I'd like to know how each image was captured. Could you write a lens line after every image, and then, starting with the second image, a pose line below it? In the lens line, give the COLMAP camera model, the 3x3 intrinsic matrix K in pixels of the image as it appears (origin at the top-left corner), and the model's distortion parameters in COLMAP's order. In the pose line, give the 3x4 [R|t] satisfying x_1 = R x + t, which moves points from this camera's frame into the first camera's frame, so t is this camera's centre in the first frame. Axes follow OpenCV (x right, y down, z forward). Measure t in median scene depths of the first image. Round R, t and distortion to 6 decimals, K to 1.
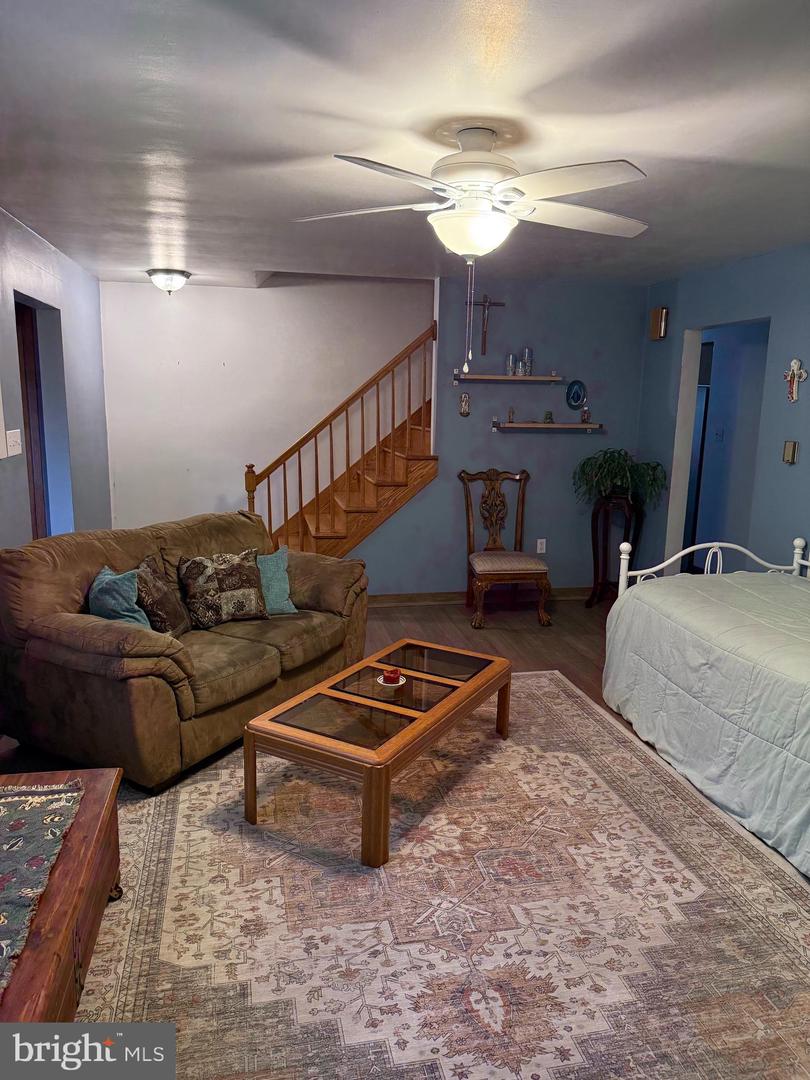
lens RADIAL K [[759.0, 0, 405.0], [0, 759.0, 540.0], [0, 0, 1]] dist [0.099461, -0.121525]
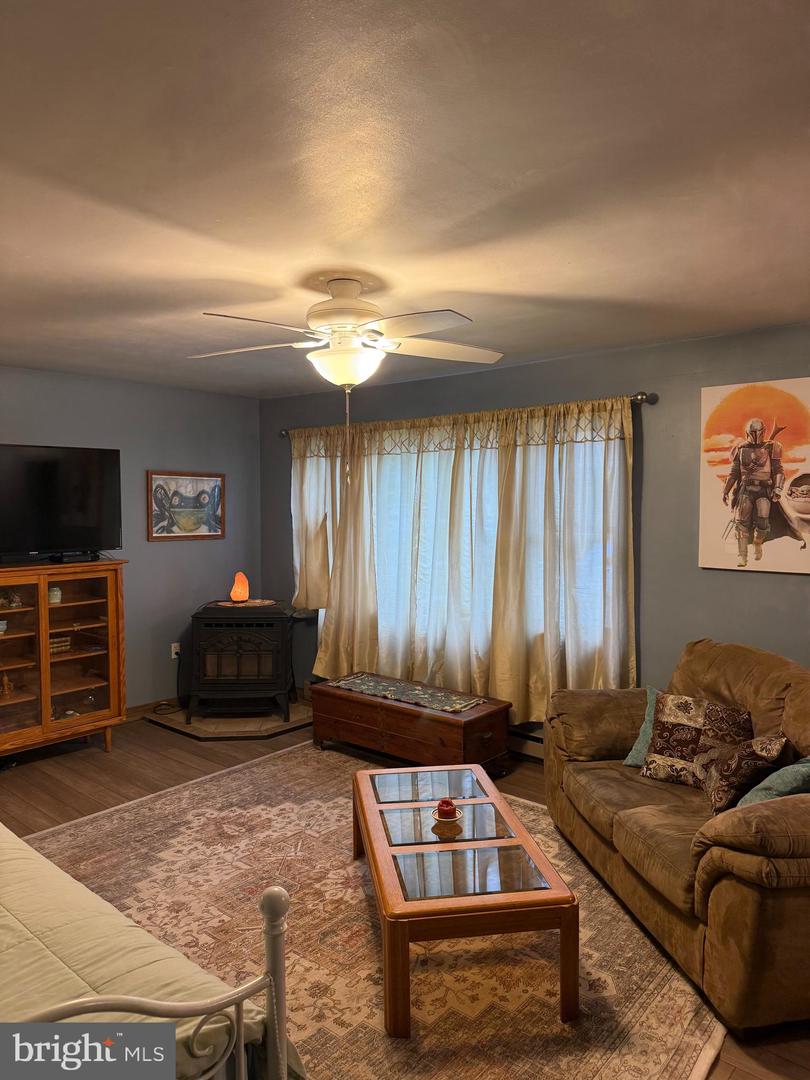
lens RADIAL K [[759.0, 0, 405.0], [0, 759.0, 540.0], [0, 0, 1]] dist [0.099461, -0.121525]
pose [[-0.786797, 0.018733, -0.616928, 0.710344], [-0.122375, 0.974961, 0.185675, -0.365731], [0.604959, 0.221585, -0.764804, 1.951762]]
